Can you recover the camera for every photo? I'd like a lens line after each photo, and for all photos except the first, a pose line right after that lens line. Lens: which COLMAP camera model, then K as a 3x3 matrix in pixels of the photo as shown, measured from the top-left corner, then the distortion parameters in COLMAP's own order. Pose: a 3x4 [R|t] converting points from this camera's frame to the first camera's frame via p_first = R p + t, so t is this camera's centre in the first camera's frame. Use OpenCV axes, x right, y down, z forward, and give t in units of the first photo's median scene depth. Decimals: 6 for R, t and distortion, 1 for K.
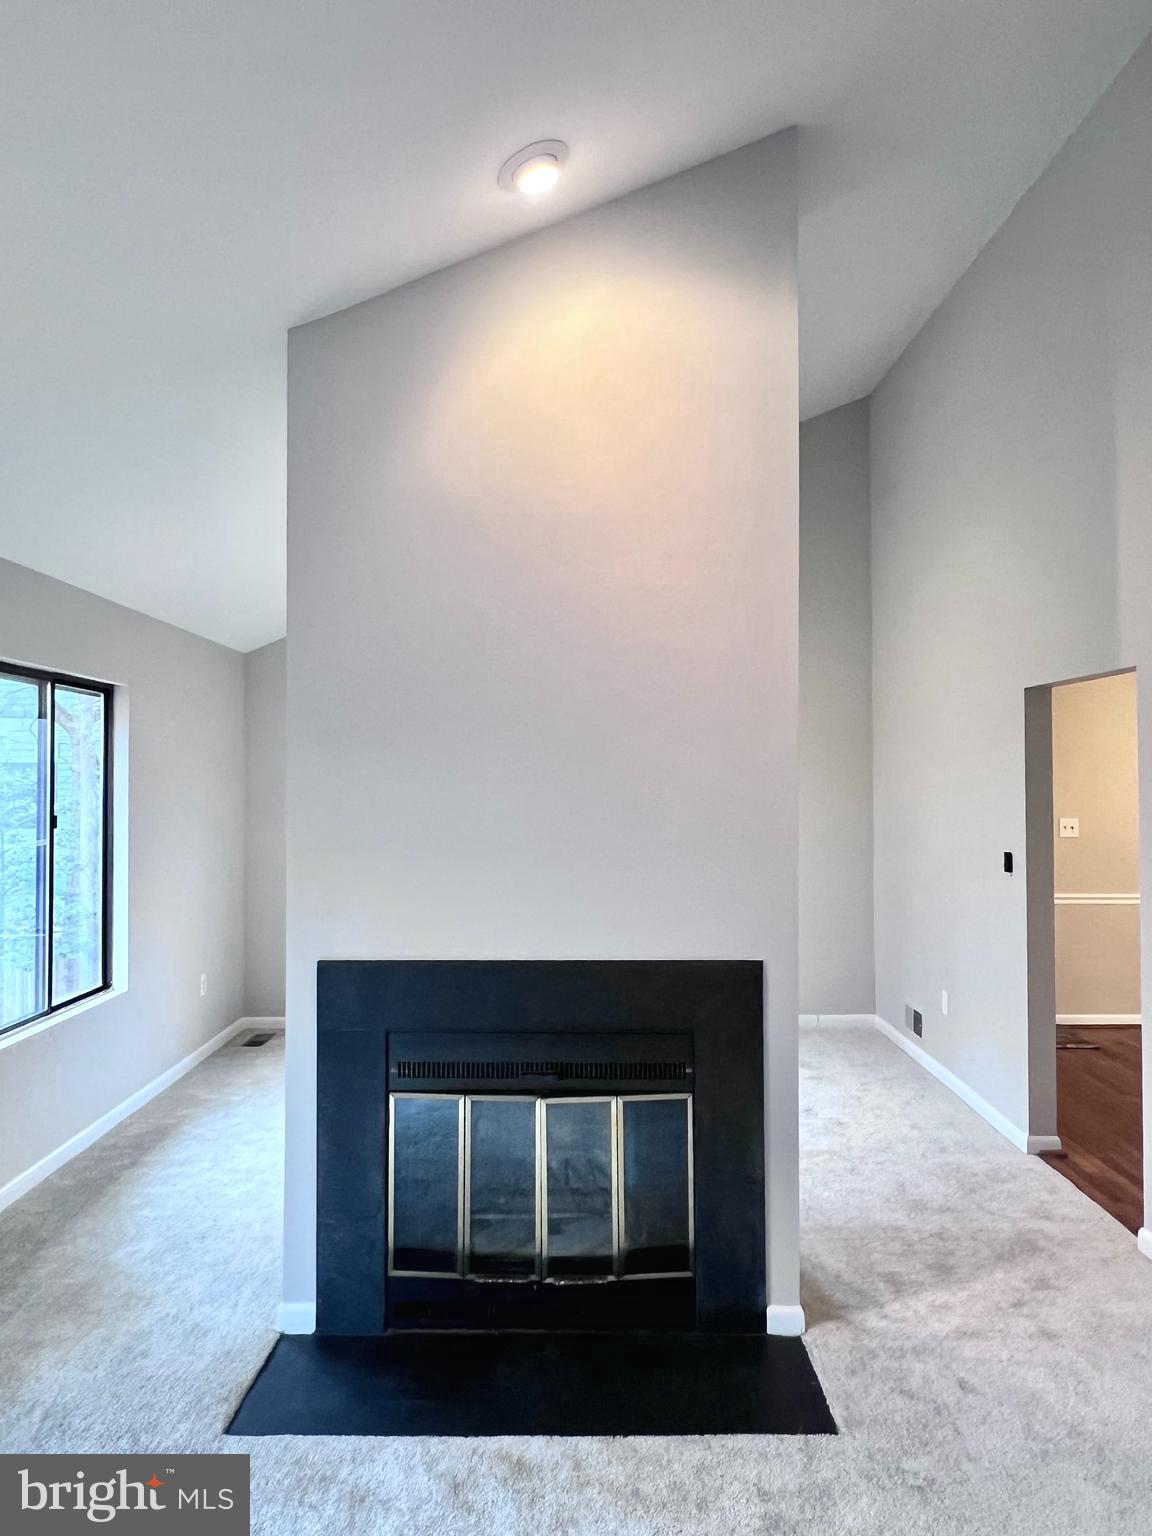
lens RADIAL K [[1031.9, 0, 574.4], [0, 1031.9, 764.0], [0, 0, 1]] dist [-0.008368, 0.003079]
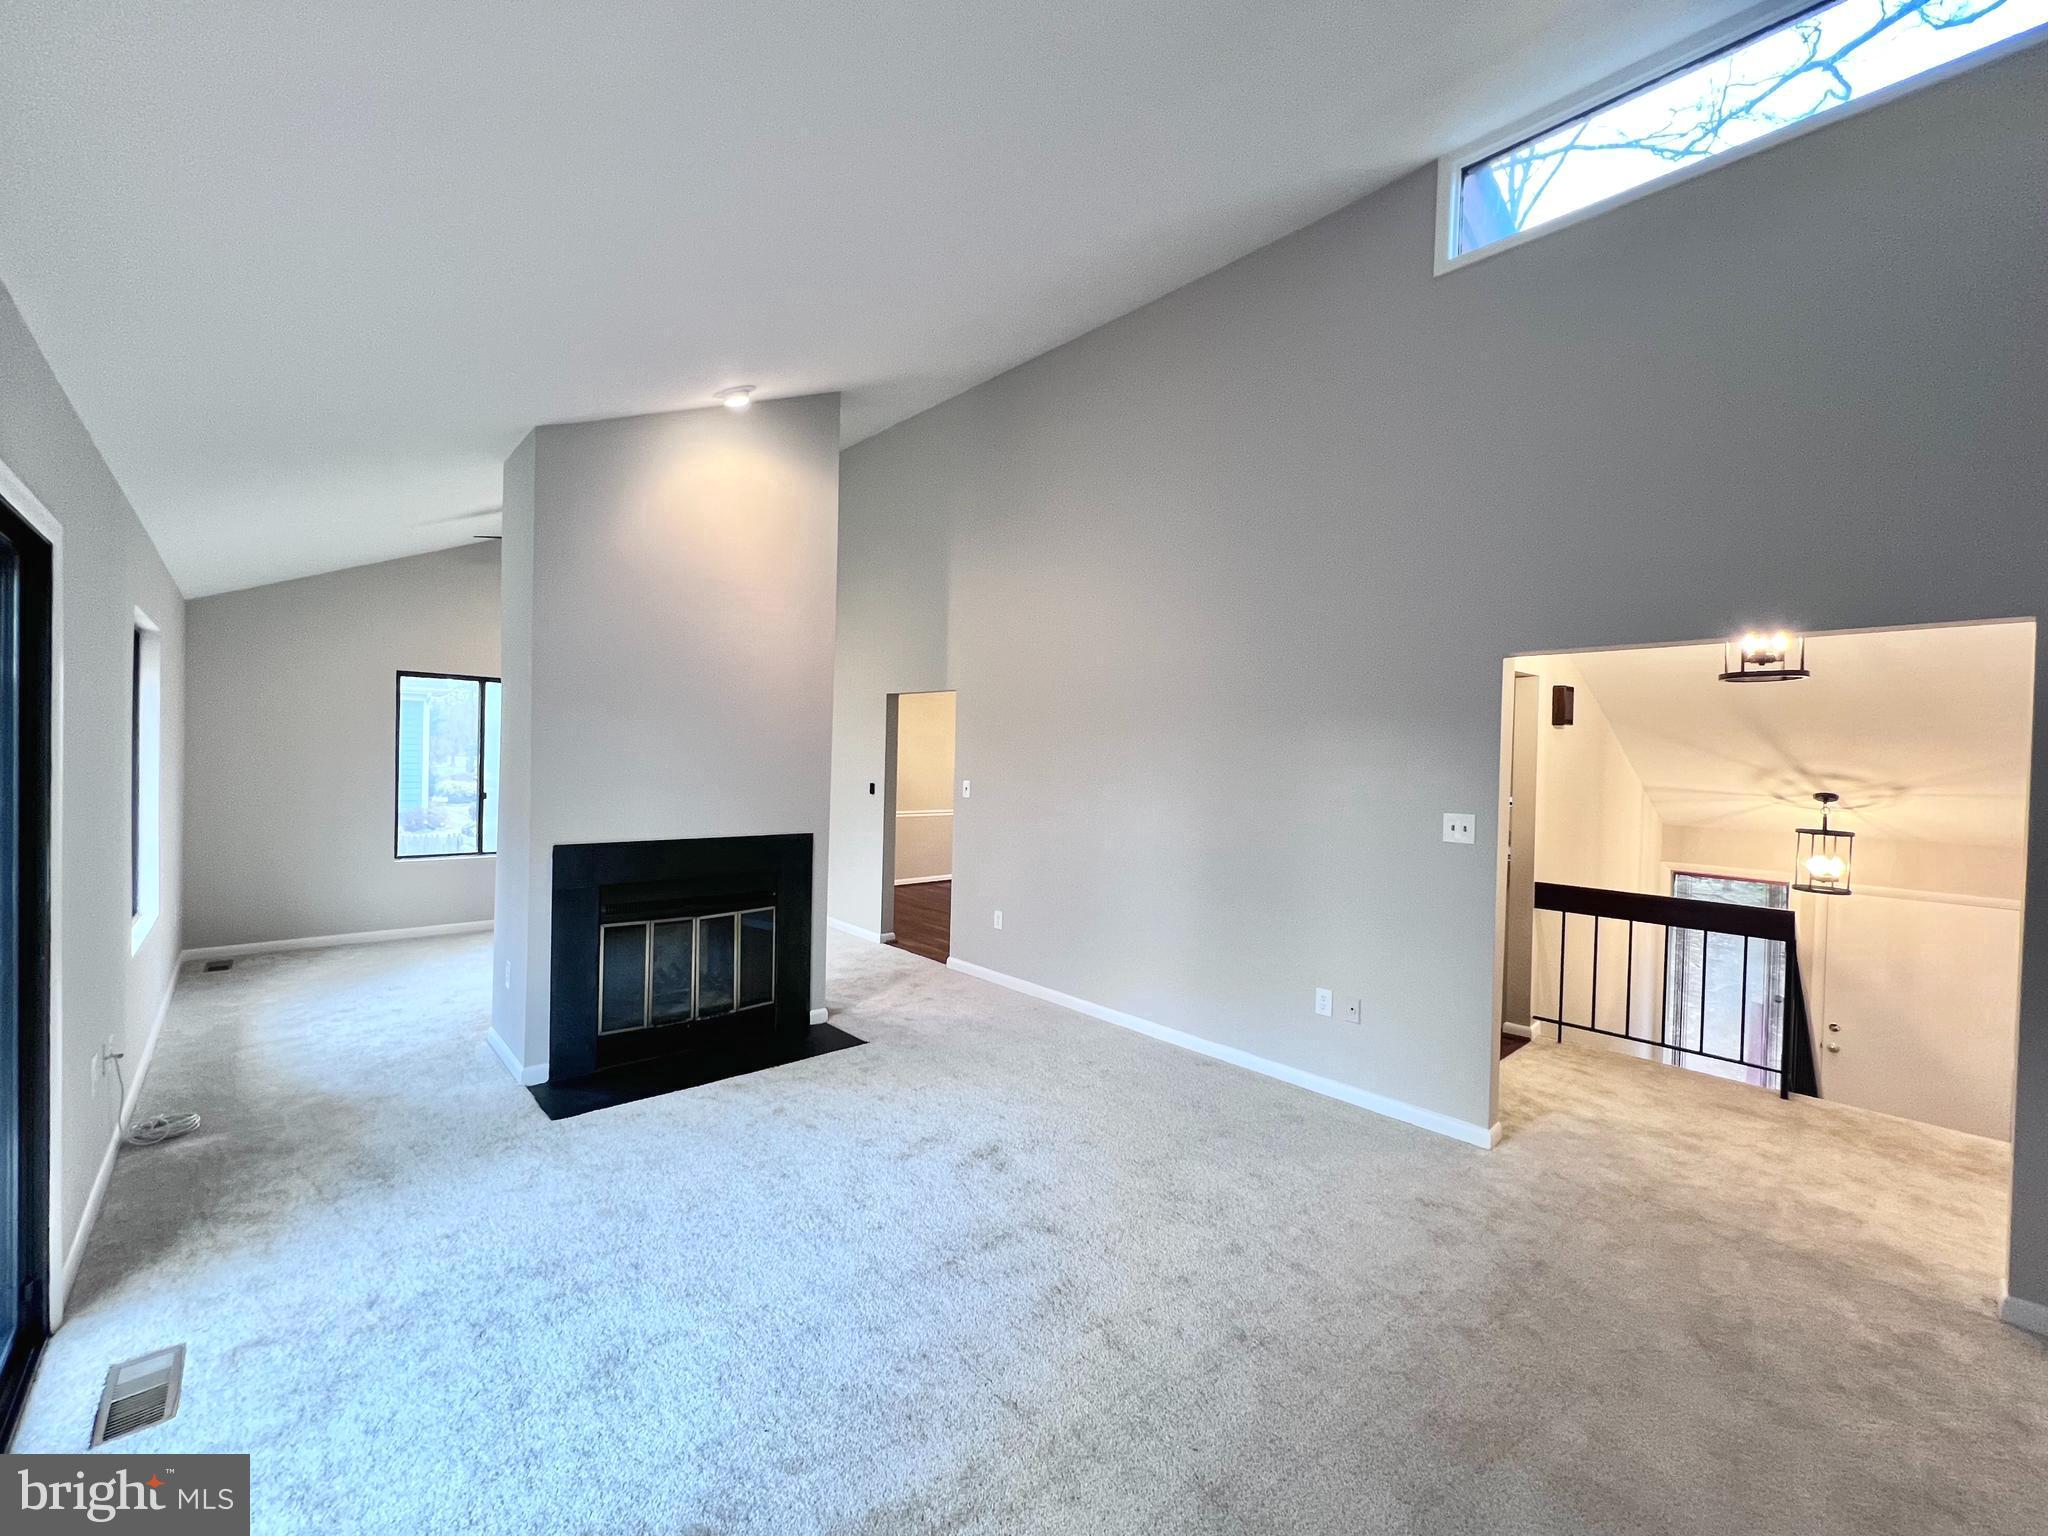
lens RADIAL K [[824.8, 0, 1027.1], [0, 824.8, 769.6], [0, 0, 1]] dist [-0.002729, -0.000556]
pose [[0.733322, 0.009058, 0.679821, -0.566213], [-0.041441, 0.998648, 0.031396, 0.007753], [-0.678617, -0.051196, 0.732706, -0.385851]]
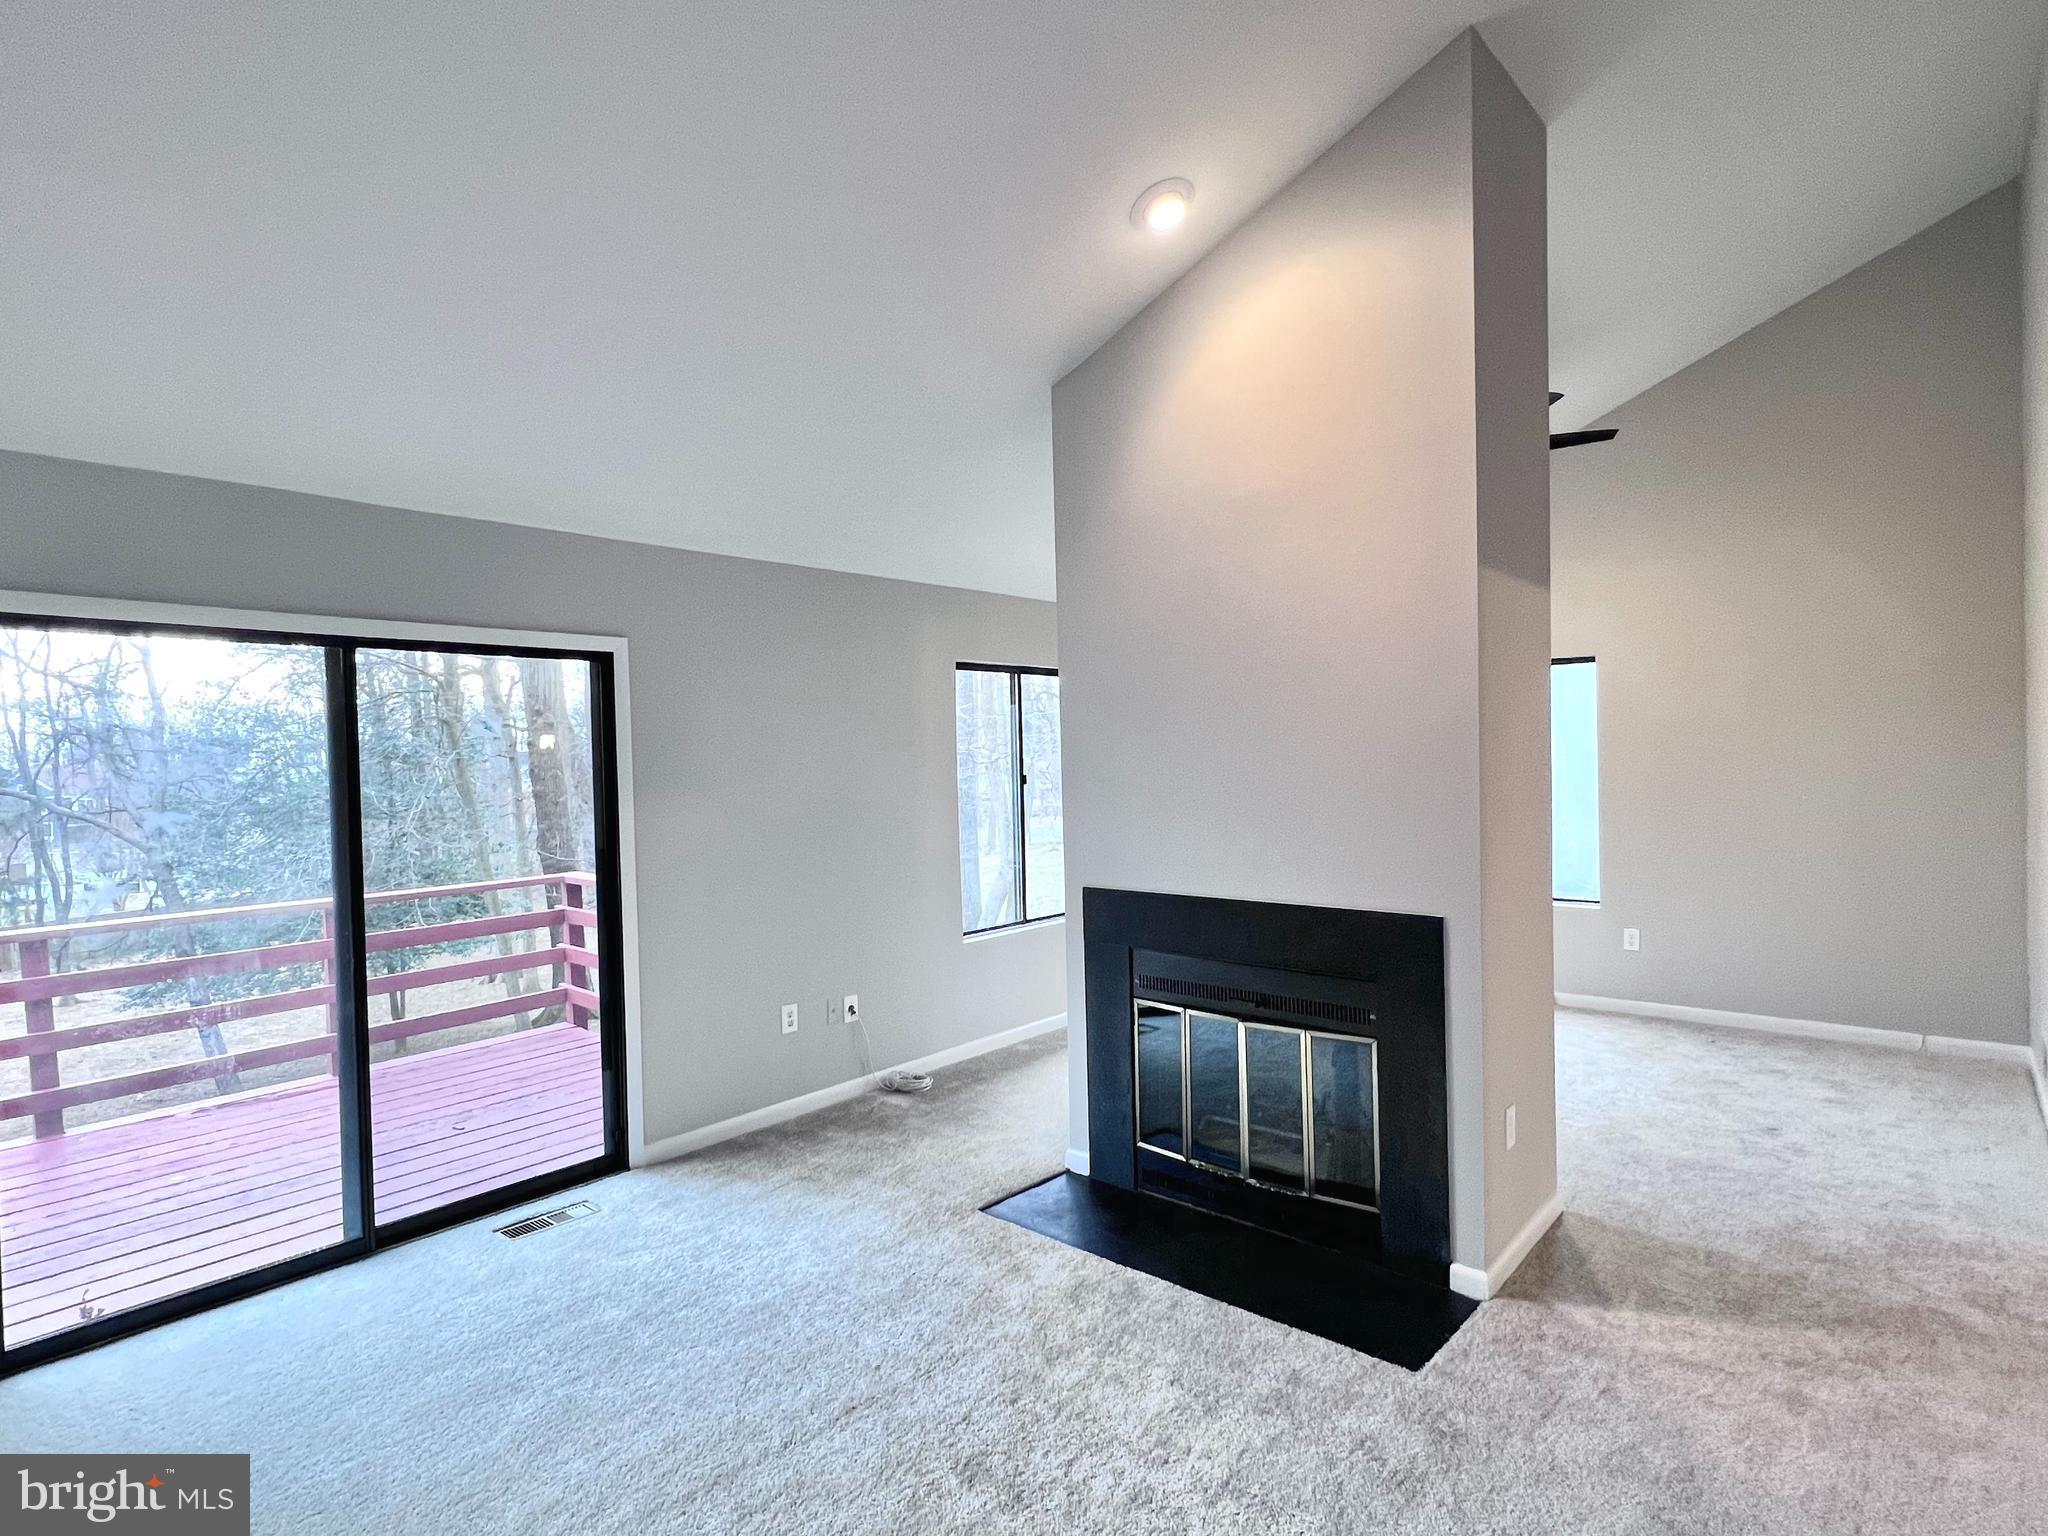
lens RADIAL K [[1046.1, 0, 1032.1], [0, 1046.1, 779.6], [0, 0, 1]] dist [0.002398, -0.000585]
pose [[0.758163, -0.000533, -0.652065, 0.535803], [0.034608, 0.998623, 0.039422, 0.005458], [0.651146, -0.052455, 0.757137, -0.007886]]
